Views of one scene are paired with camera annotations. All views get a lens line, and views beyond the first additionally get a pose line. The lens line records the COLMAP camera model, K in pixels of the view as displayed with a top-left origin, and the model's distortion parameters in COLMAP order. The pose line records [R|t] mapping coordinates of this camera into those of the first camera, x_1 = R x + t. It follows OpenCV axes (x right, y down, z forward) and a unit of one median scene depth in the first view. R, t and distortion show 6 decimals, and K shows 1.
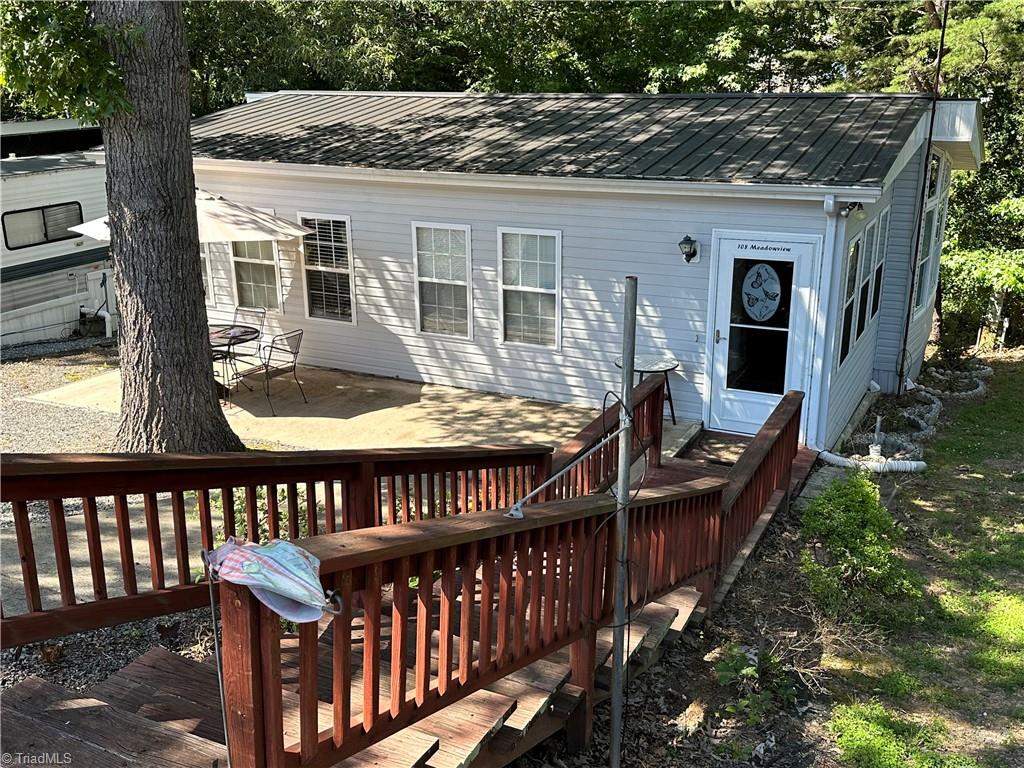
lens RADIAL K [[977.7, 0, 512.0], [0, 977.7, 384.0], [0, 0, 1]] dist [0.101720, 0.003924]
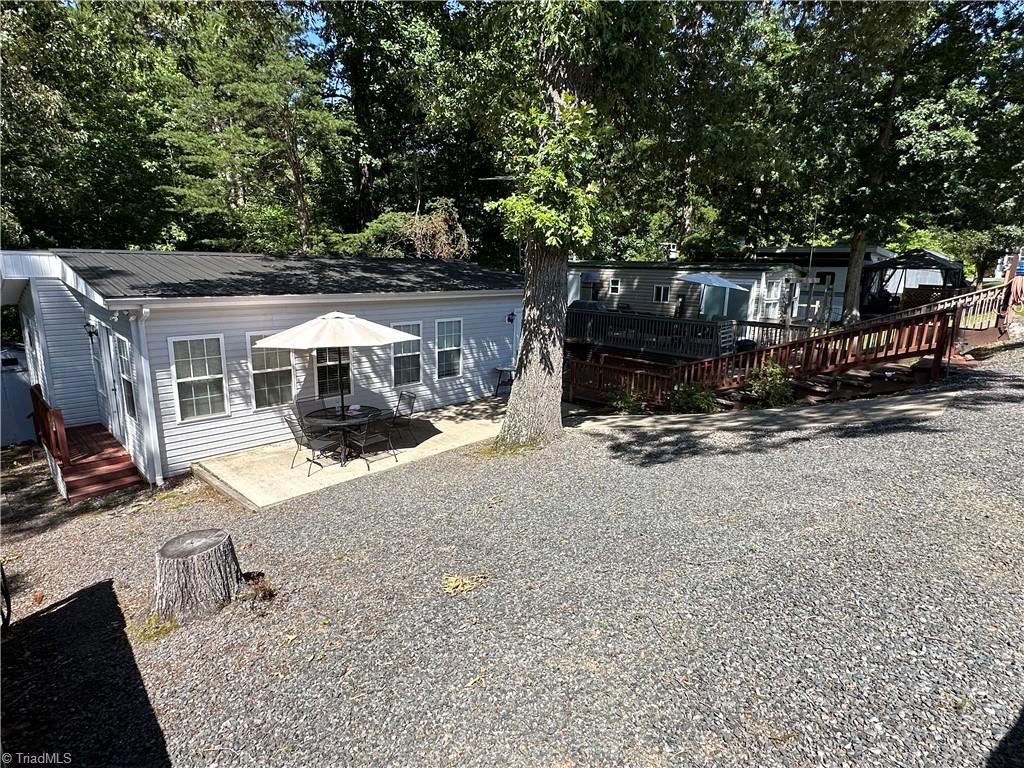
lens RADIAL K [[550.1, 0, 512.0], [0, 550.1, 384.0], [0, 0, 1]] dist [-0.006763, 0.001981]
pose [[0.308388, -0.195817, 0.930888, -0.971472], [0.262203, 0.958173, 0.114693, -0.120680], [-0.914410, 0.208711, 0.346833, 0.505196]]
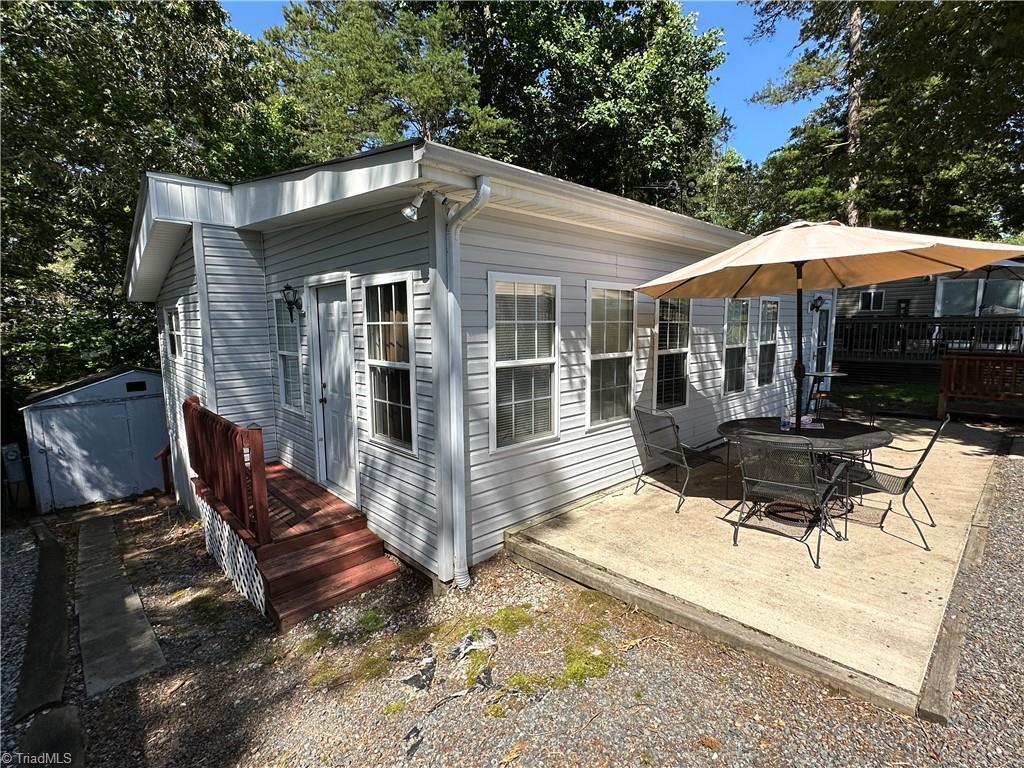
lens RADIAL K [[478.6, 0, 514.8], [0, 478.6, 381.4], [0, 0, 1]] dist [-0.001064, -0.000115]
pose [[0.349732, -0.108688, 0.930524, -0.706431], [0.288098, 0.957594, 0.003570, -0.145450], [-0.891452, 0.266834, 0.366214, 1.060725]]
